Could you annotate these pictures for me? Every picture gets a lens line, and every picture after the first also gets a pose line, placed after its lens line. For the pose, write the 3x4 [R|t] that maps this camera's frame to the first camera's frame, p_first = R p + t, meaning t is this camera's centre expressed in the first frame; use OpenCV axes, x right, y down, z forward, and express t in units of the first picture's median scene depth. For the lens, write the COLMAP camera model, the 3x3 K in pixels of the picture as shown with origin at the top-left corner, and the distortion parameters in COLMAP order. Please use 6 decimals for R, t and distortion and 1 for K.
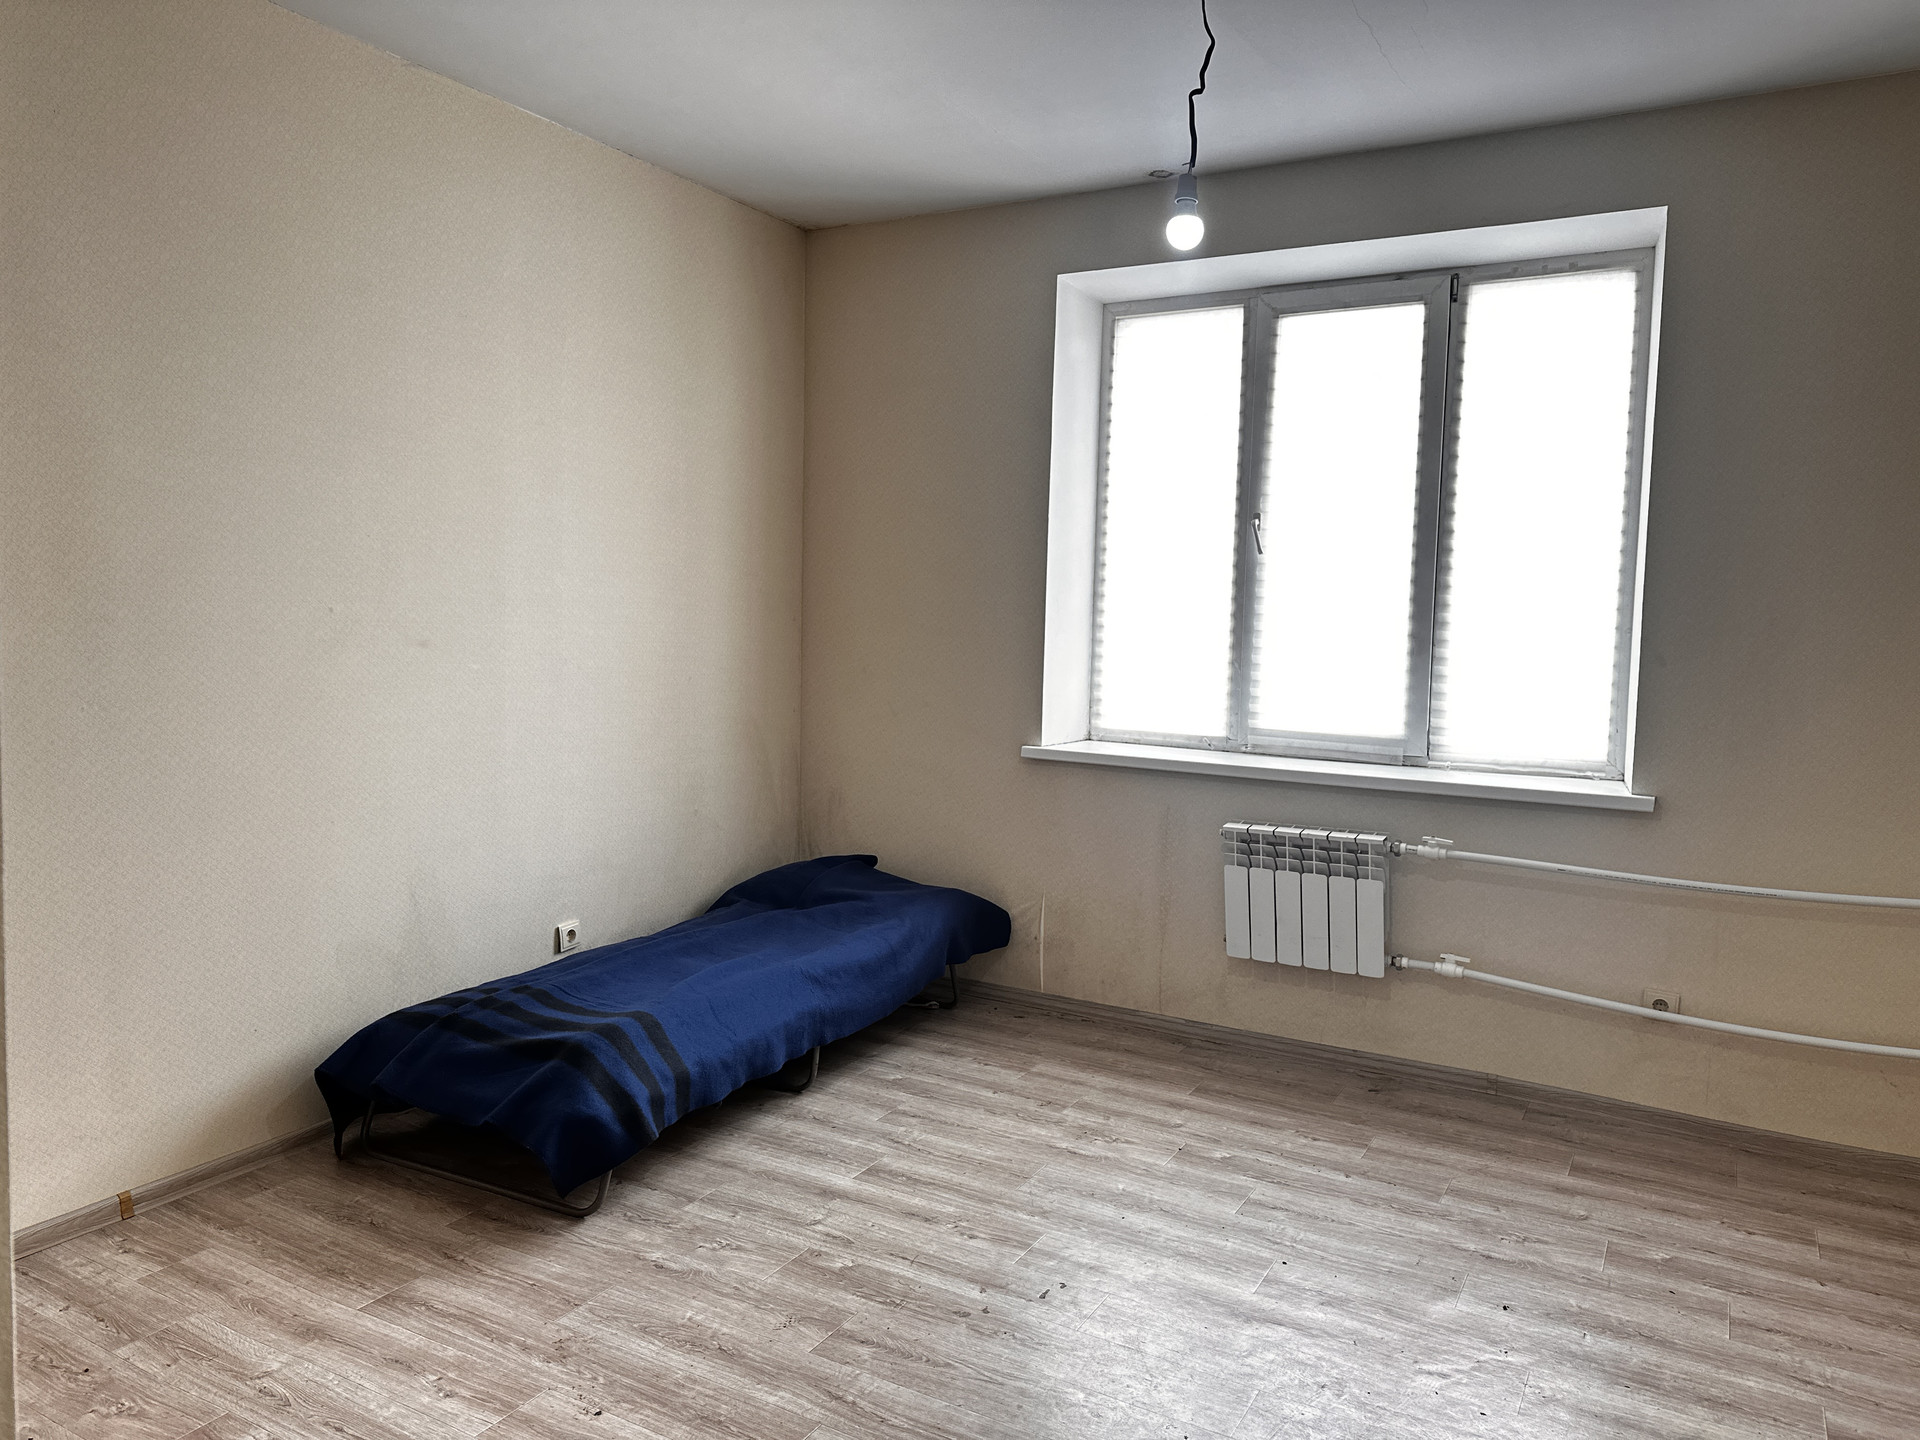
lens RADIAL K [[1326.7, 0, 967.6], [0, 1326.7, 726.9], [0, 0, 1]] dist [0.060965, -0.066694]
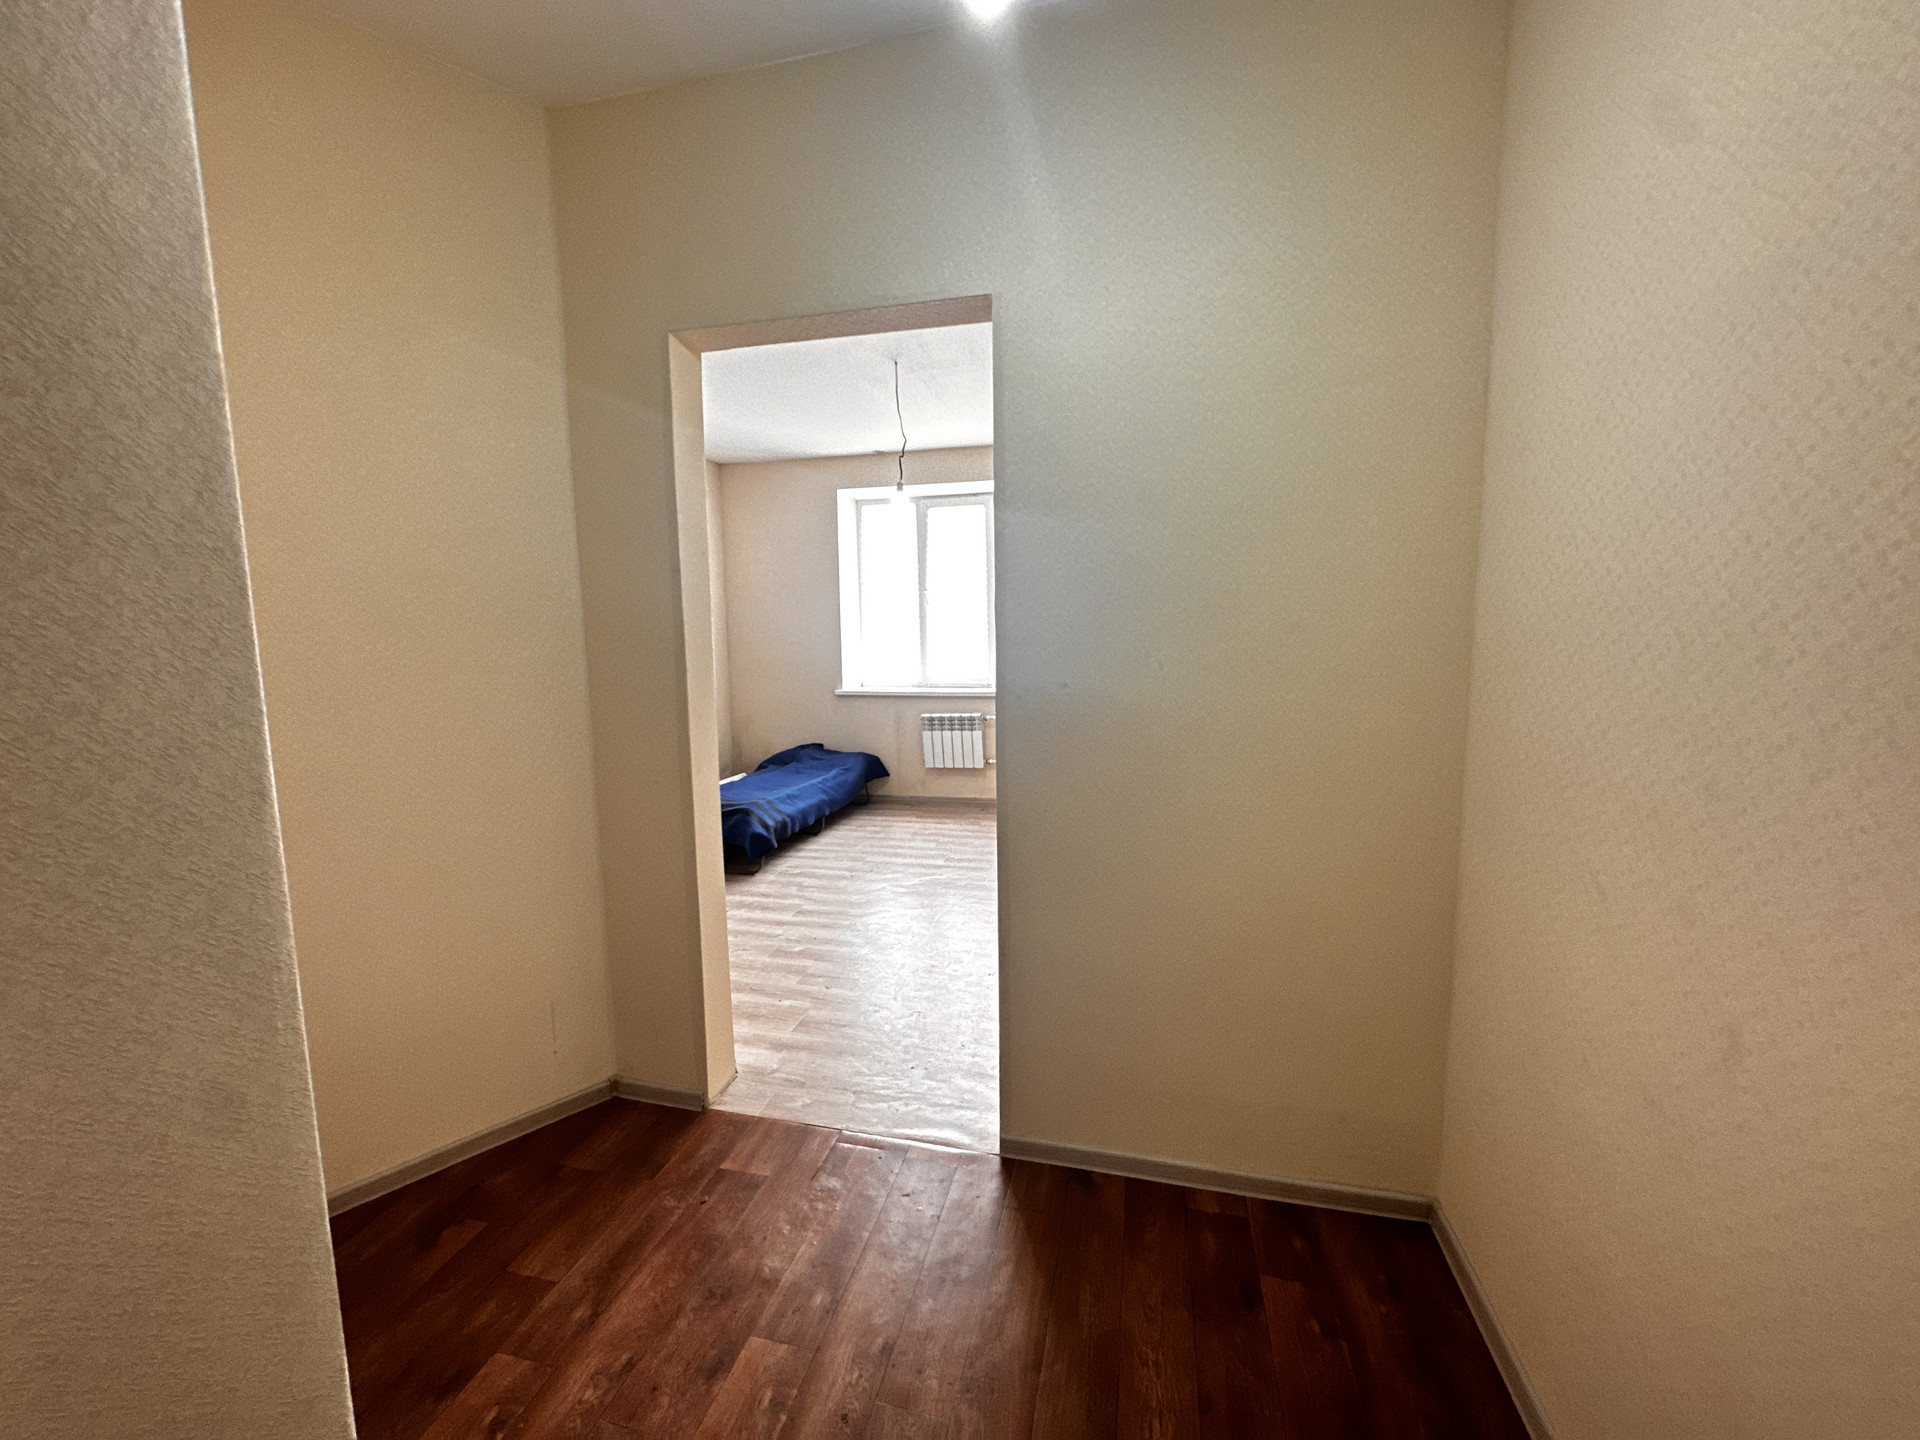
lens RADIAL K [[778.6, 0, 970.4], [0, 778.6, 724.5], [0, 0, 1]] dist [-0.000503, -0.001211]
pose [[0.963635, -0.064583, 0.259301, -0.104992], [0.056065, 0.997621, 0.040119, 0.038837], [-0.261275, -0.024122, 0.964963, -0.465002]]
